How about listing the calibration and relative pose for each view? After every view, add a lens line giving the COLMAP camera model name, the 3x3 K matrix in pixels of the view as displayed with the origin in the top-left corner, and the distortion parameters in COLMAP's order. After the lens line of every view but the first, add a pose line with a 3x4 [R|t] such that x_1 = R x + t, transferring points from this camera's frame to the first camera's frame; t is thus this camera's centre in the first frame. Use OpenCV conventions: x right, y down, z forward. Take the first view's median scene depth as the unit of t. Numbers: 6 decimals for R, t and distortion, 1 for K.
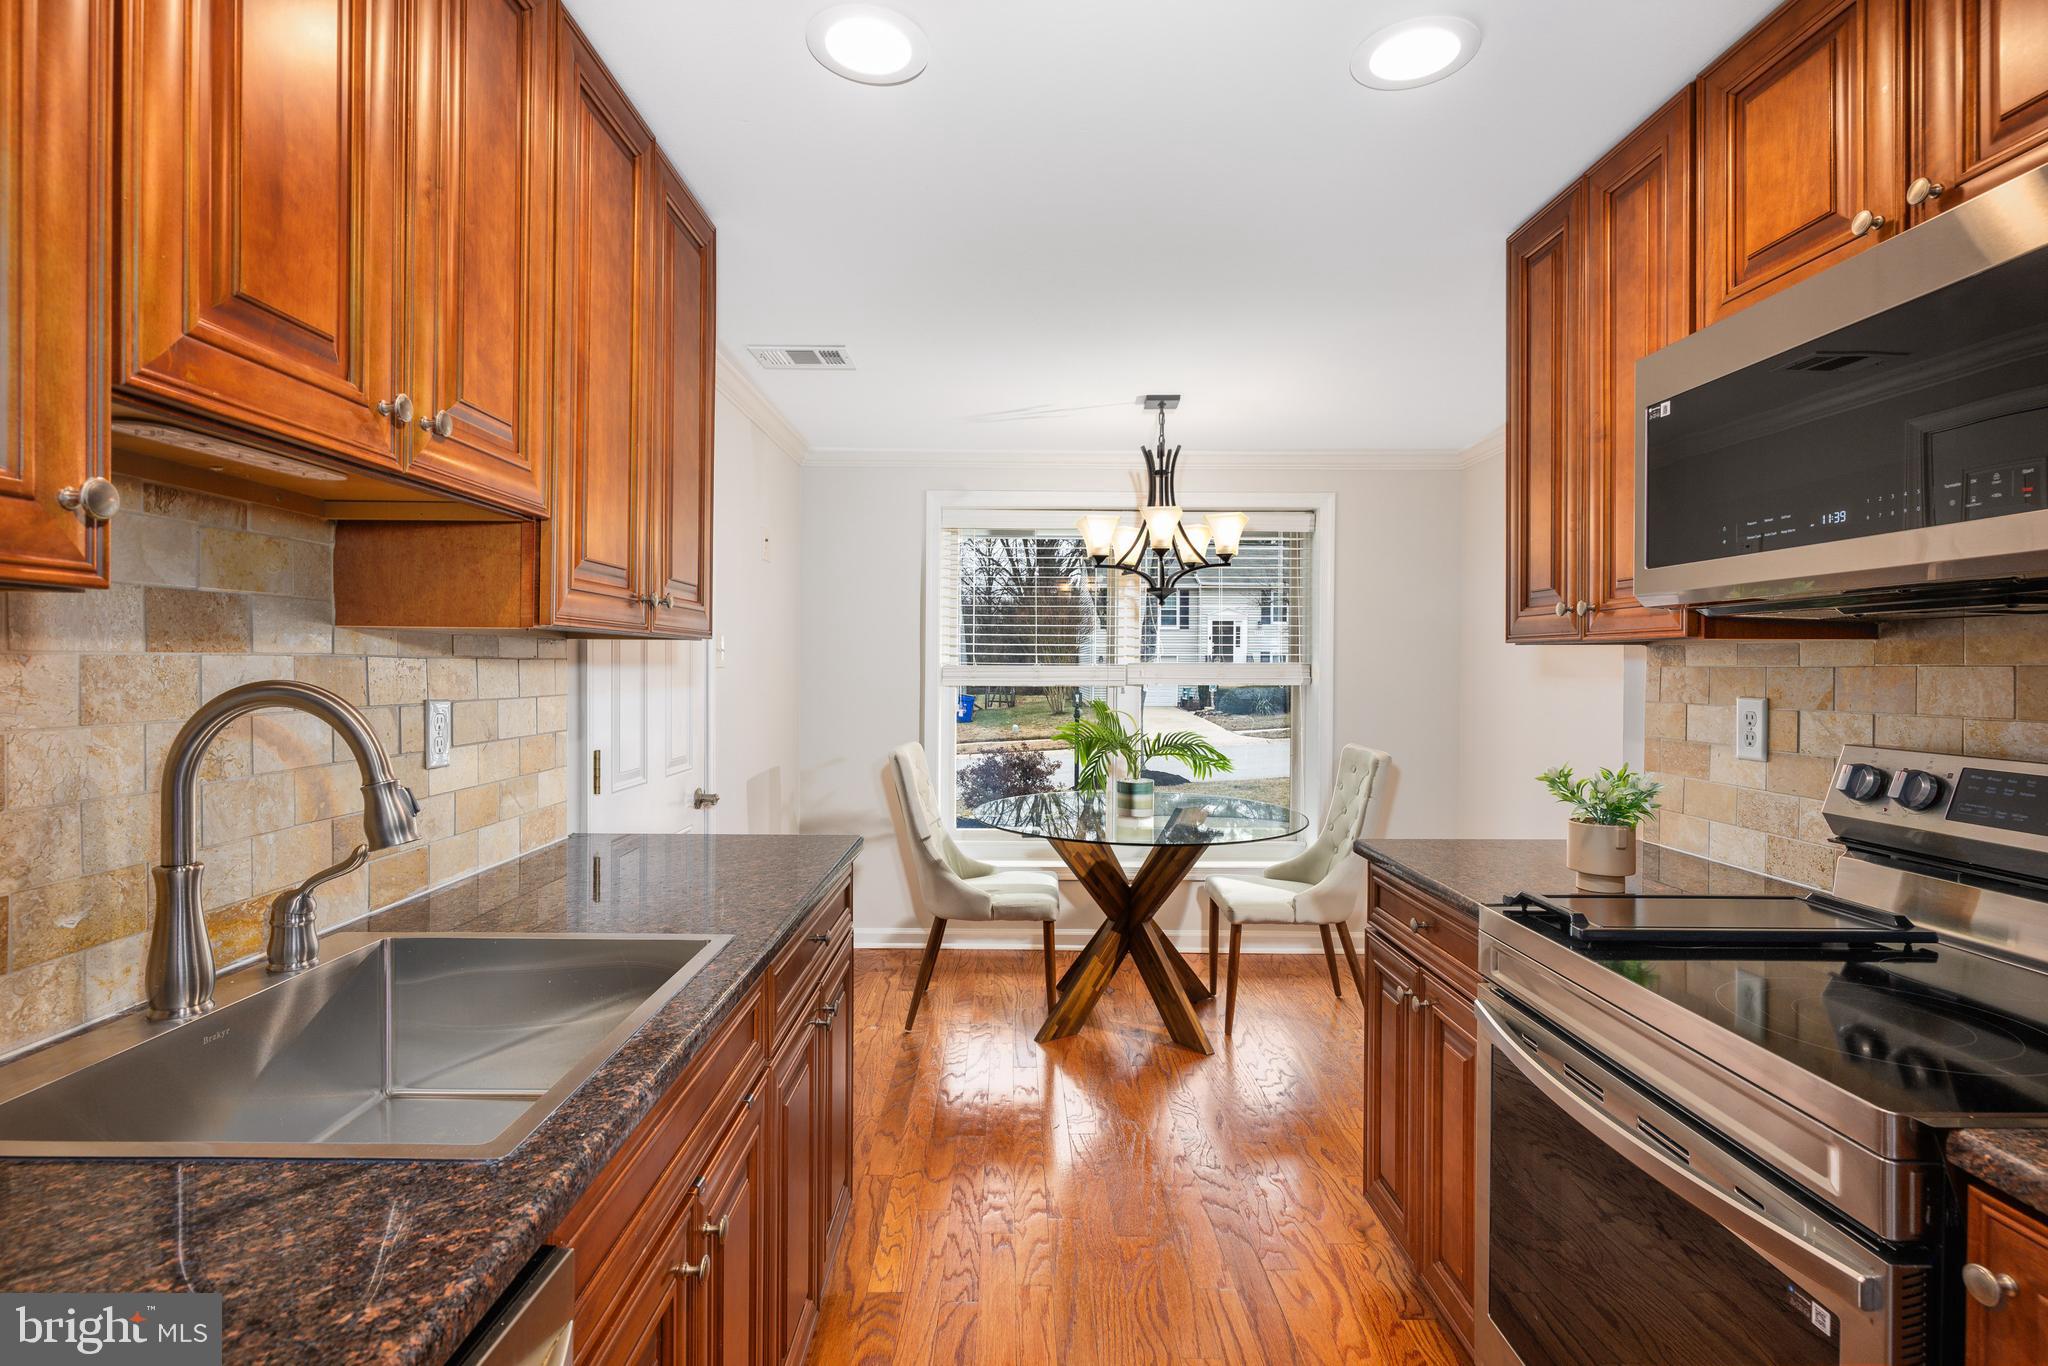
lens RADIAL K [[997.5, 0, 1022.6], [0, 997.5, 666.4], [0, 0, 1]] dist [0.000409, 0.001145]
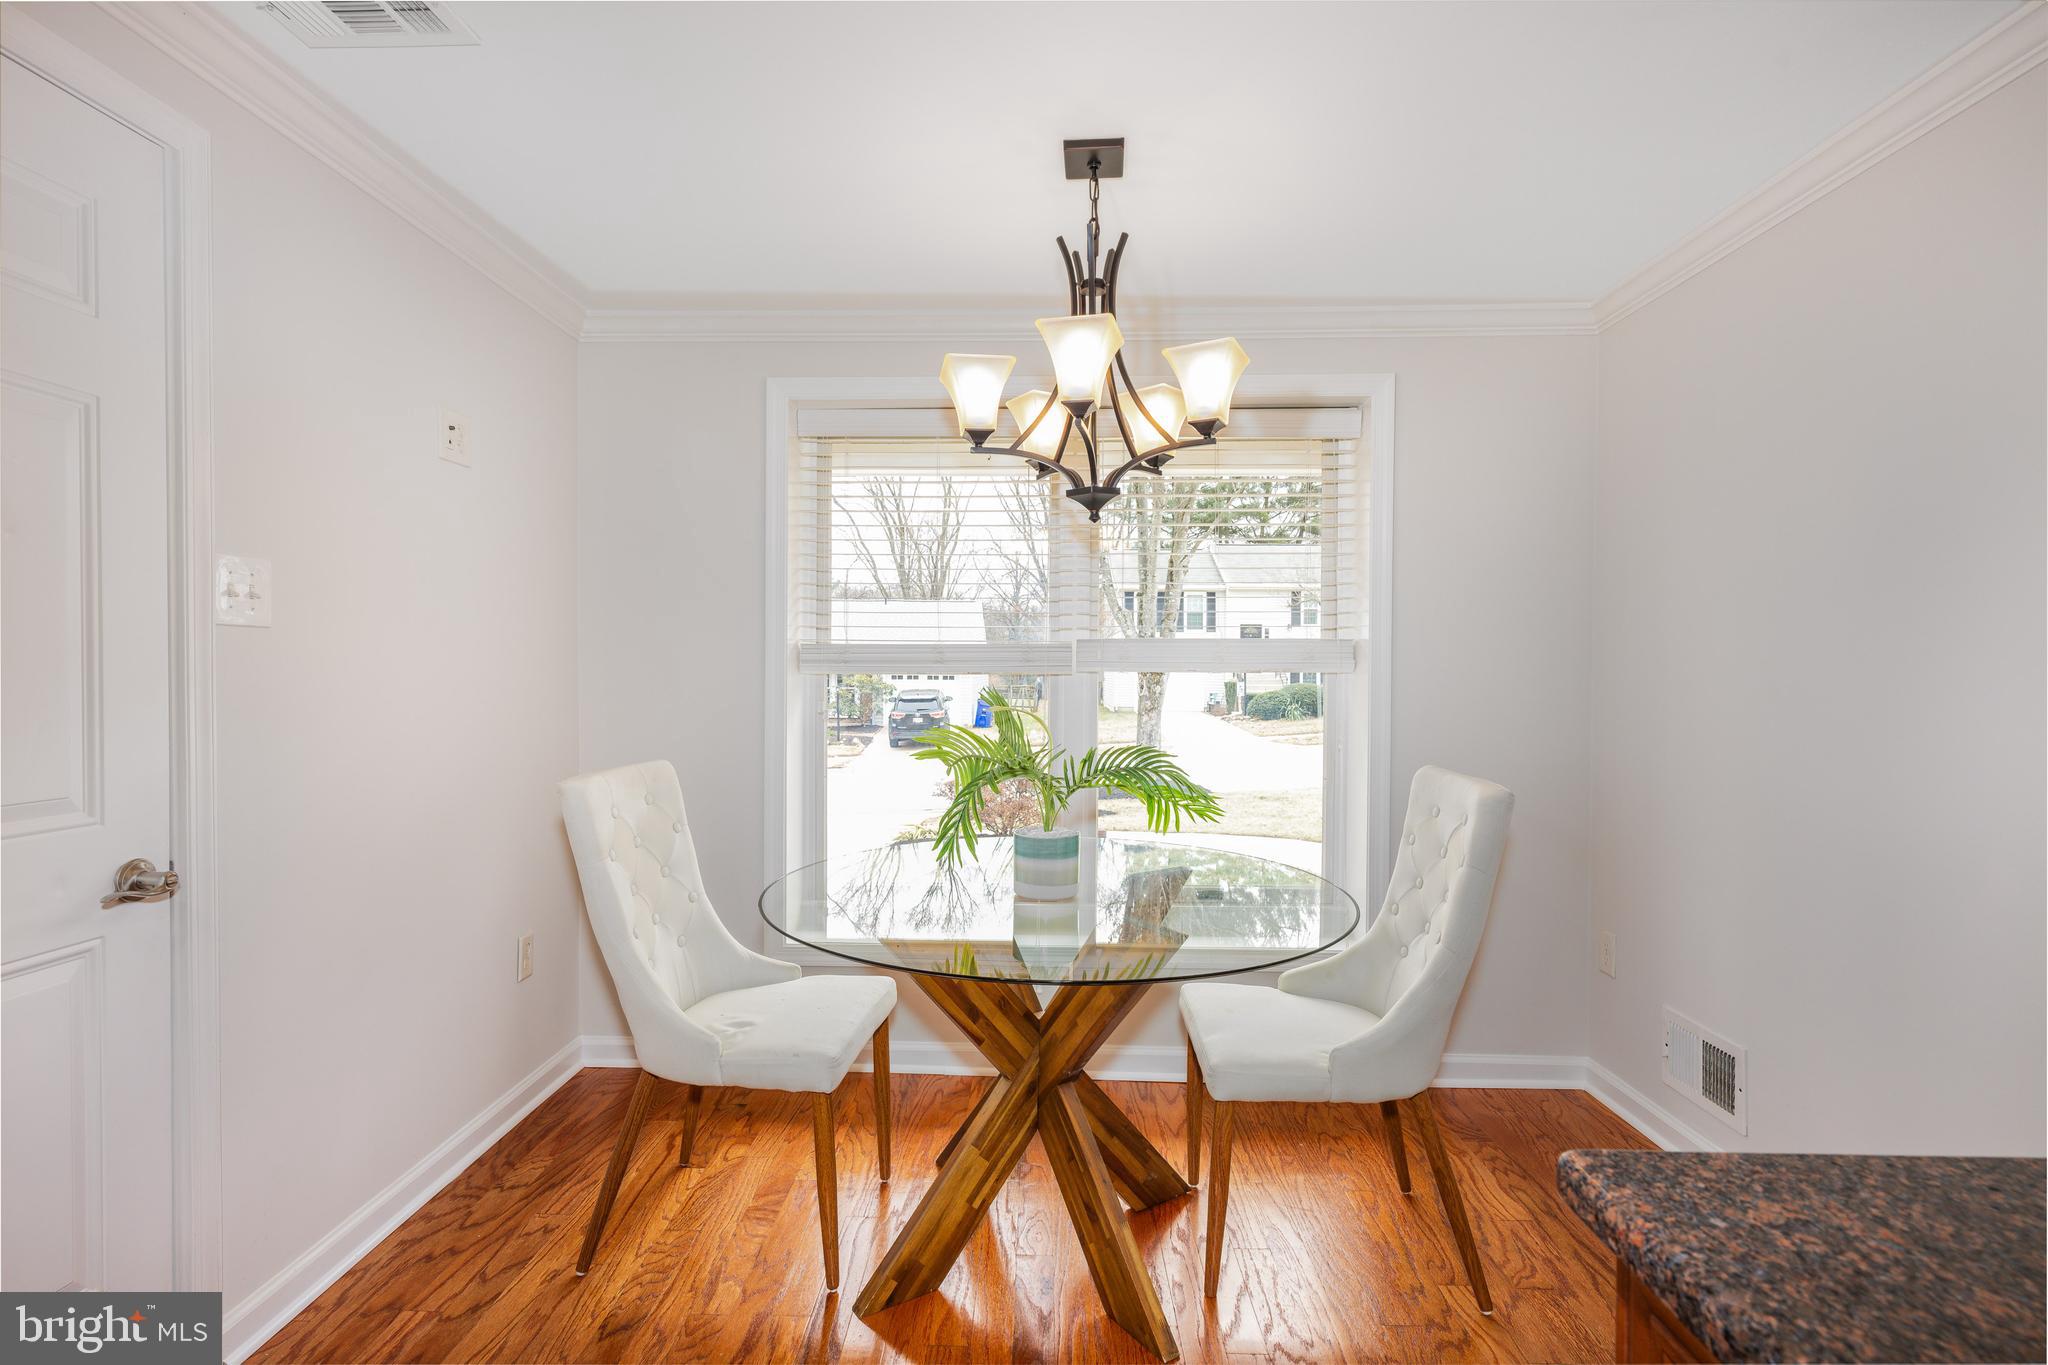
lens RADIAL K [[984.2, 0, 1024.0], [0, 984.2, 682.5], [0, 0, 1]] dist [-0.002228, 0.000091]
pose [[0.999510, -0.002223, -0.031217, 0.116287], [0.002532, 0.999948, 0.009861, 0.023990], [0.031194, -0.009936, 0.999464, 0.441900]]
